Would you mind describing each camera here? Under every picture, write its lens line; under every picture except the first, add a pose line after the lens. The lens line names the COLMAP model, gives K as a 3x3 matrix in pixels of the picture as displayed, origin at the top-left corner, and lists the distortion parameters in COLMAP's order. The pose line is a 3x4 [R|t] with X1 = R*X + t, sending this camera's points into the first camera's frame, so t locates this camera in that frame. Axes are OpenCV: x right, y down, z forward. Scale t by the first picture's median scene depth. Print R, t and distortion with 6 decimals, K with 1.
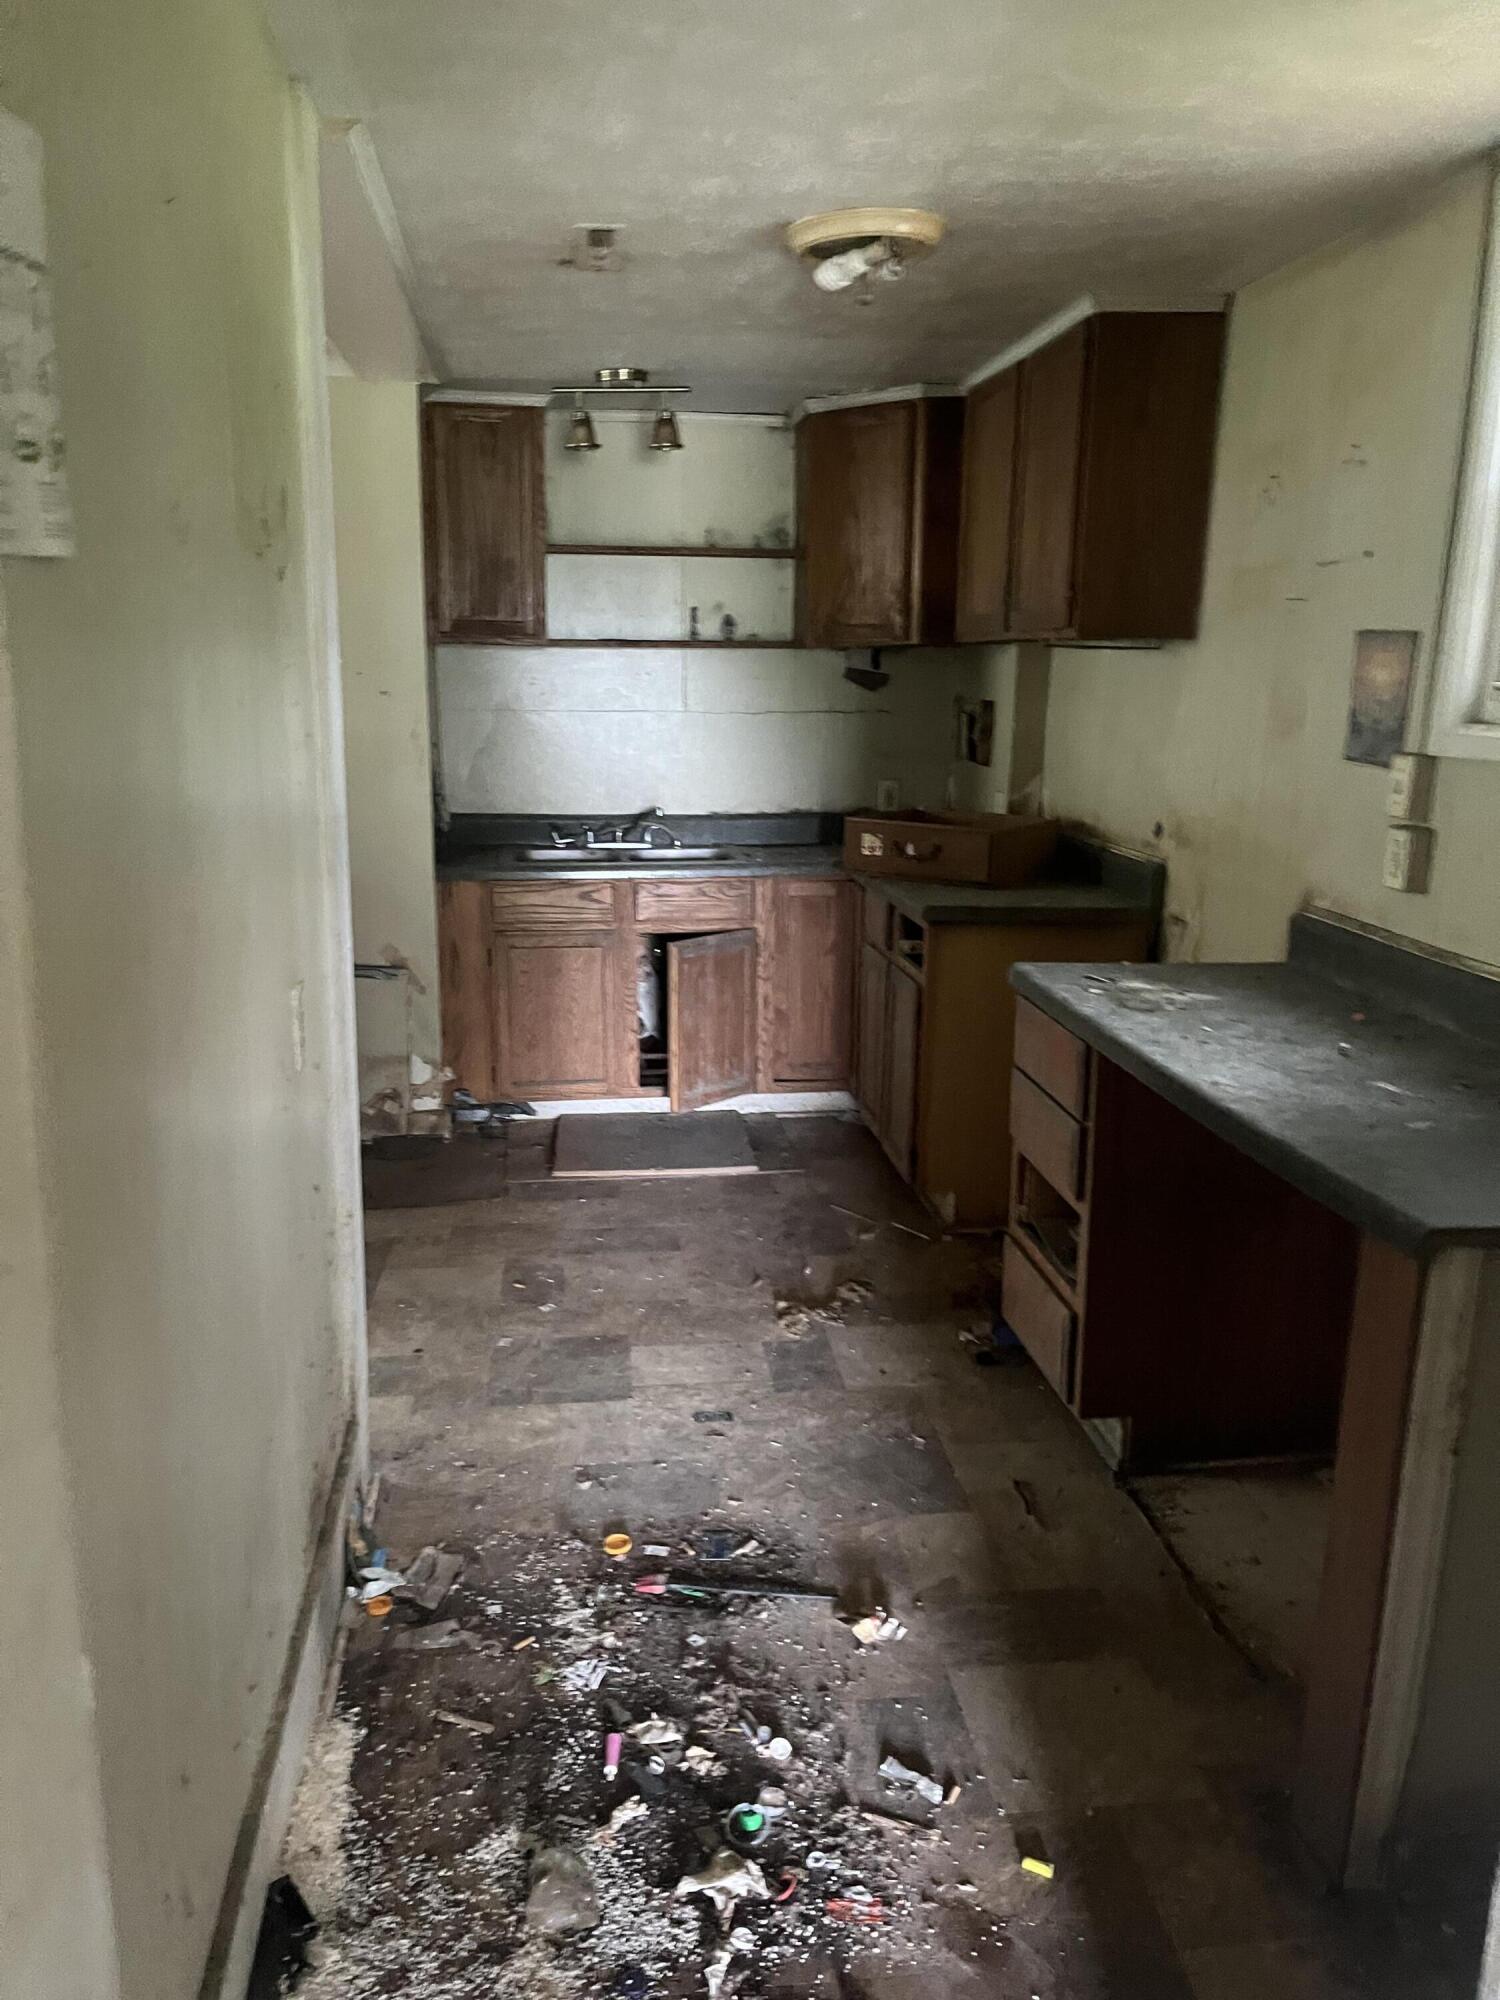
lens RADIAL K [[1518.7, 0, 739.2], [0, 1518.7, 995.2], [0, 0, 1]] dist [0.004506, -0.003617]
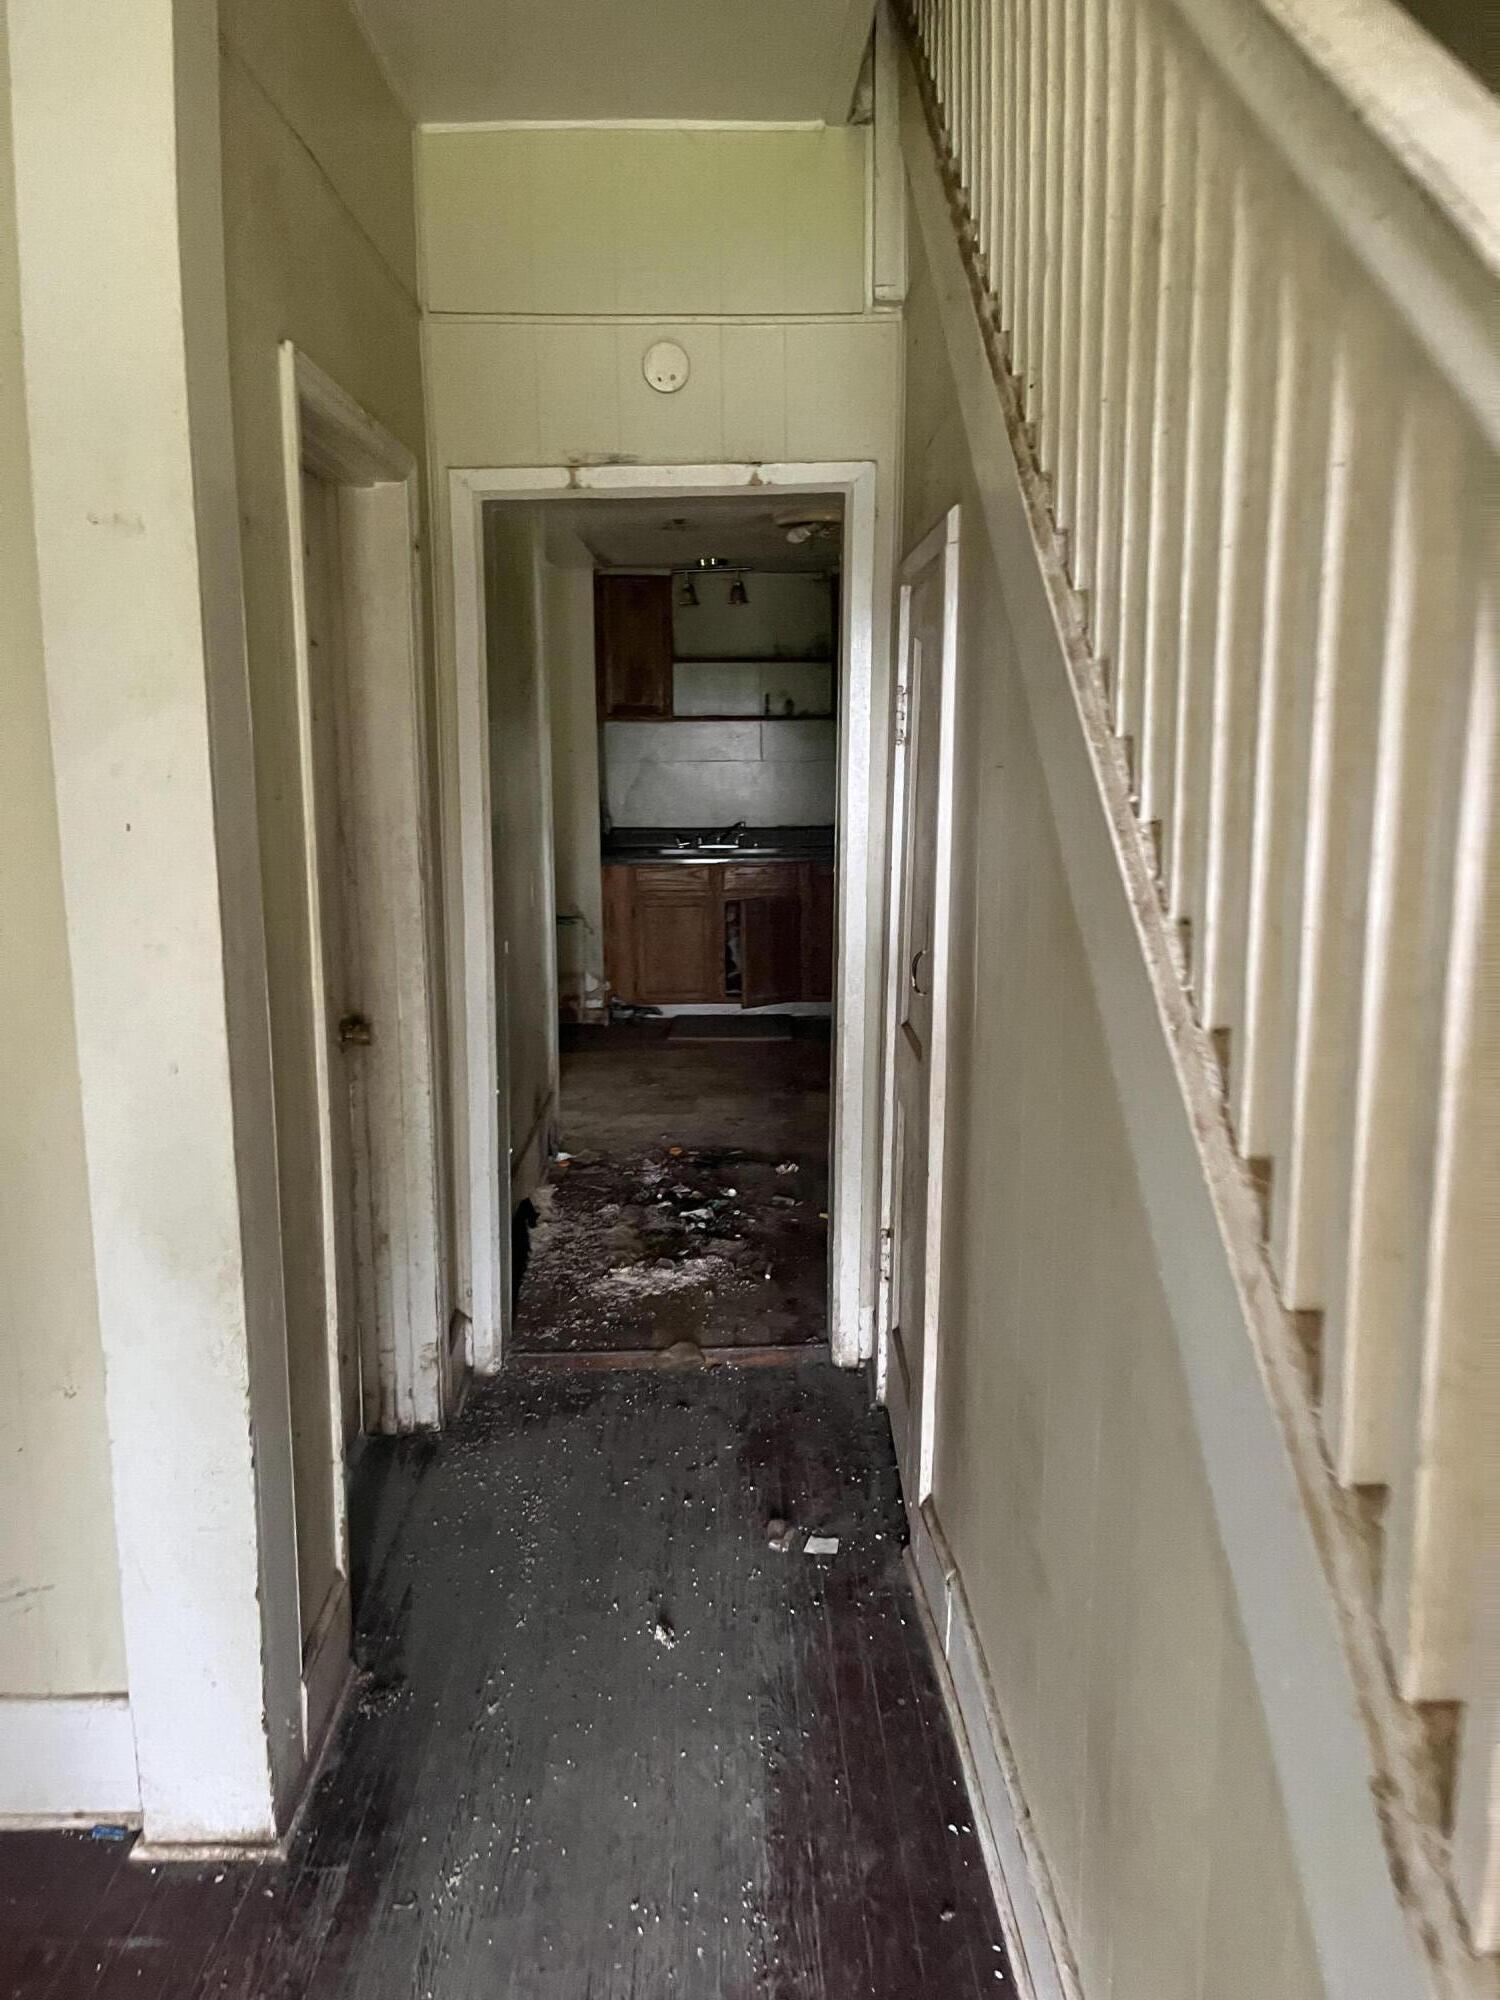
lens RADIAL K [[1518.7, 0, 756.2], [0, 1518.7, 999.3], [0, 0, 1]] dist [0.004506, -0.003617]
pose [[0.994251, 0.003533, -0.107012, 0.138095], [-0.007602, 0.999263, -0.037636, 0.126410], [0.106800, 0.038233, 0.993545, -0.585540]]
